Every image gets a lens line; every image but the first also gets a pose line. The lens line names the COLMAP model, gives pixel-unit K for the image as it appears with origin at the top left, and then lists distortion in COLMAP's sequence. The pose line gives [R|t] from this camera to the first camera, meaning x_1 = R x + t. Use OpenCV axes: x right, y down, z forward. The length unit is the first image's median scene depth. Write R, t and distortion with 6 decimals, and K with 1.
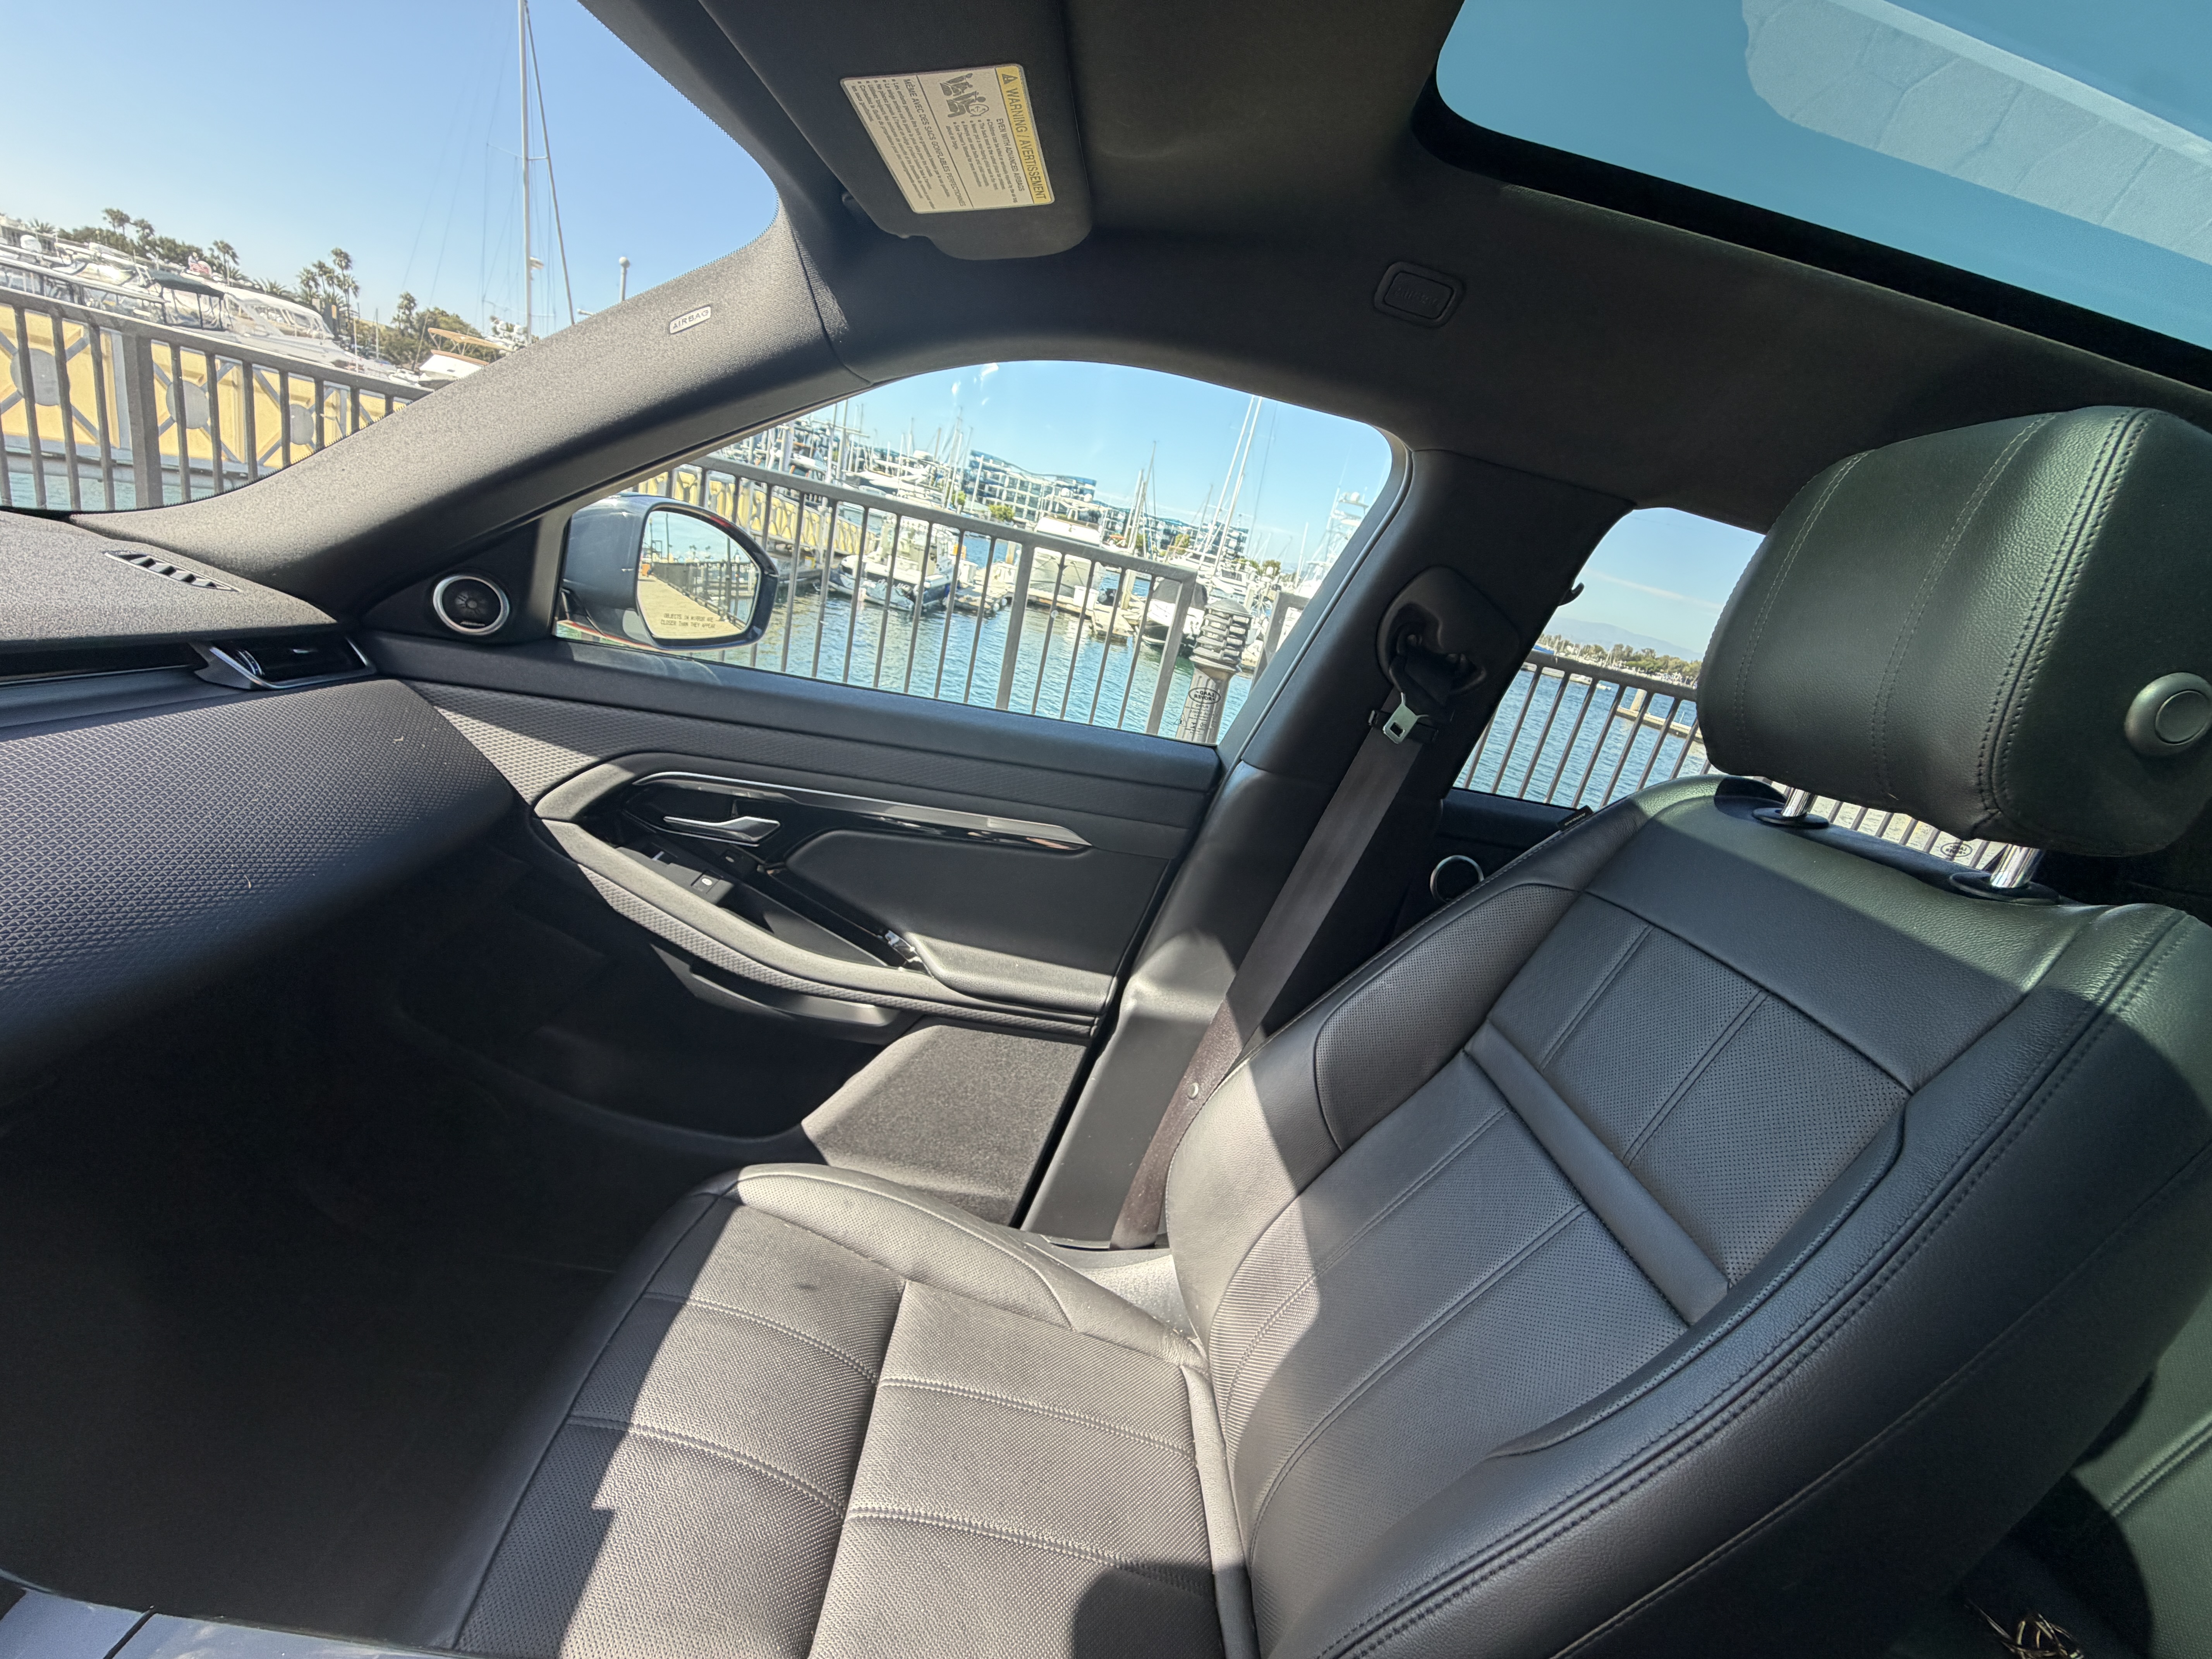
lens RADIAL K [[882.2, 0, 1097.7], [0, 882.2, 826.1], [0, 0, 1]] dist [-0.001843, -0.000228]
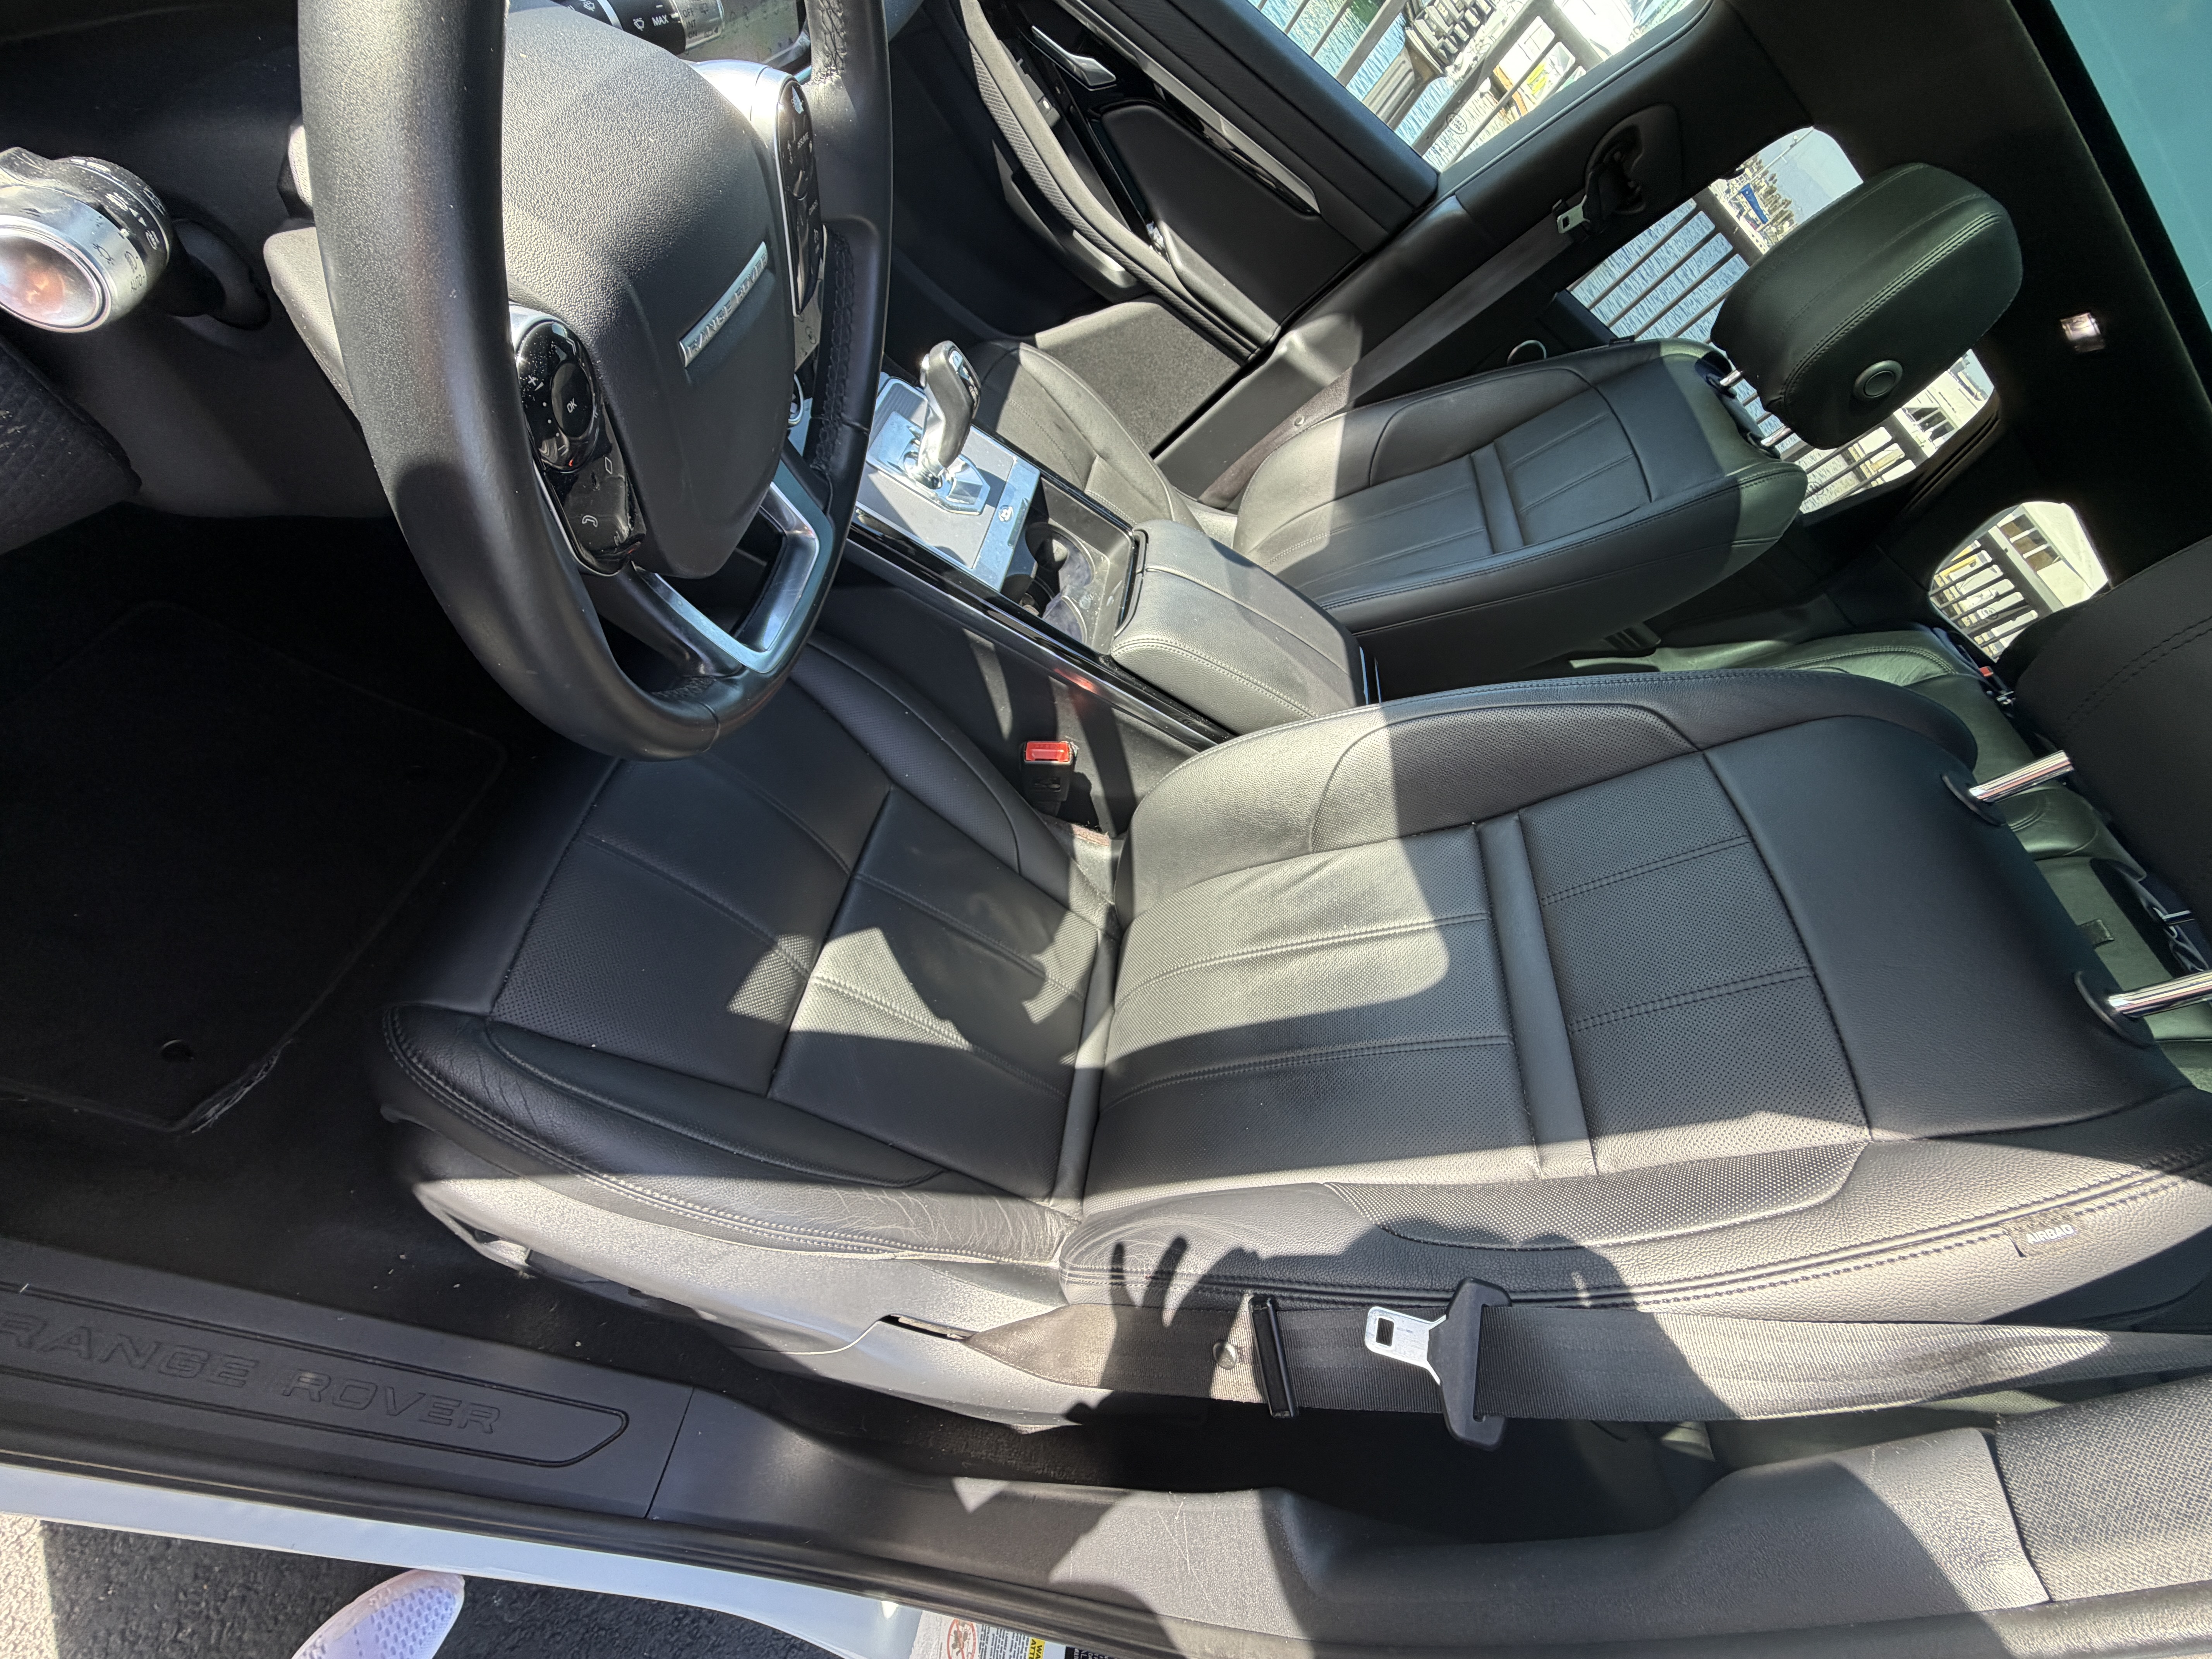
lens RADIAL K [[891.1, 0, 1104.1], [0, 891.1, 824.9], [0, 0, 1]] dist [0.000864, 0.000122]
pose [[0.920341, 0.343302, 0.187393, -0.248710], [-0.388167, 0.743006, 0.545223, 0.102921], [0.047942, -0.574531, 0.817078, -0.679605]]
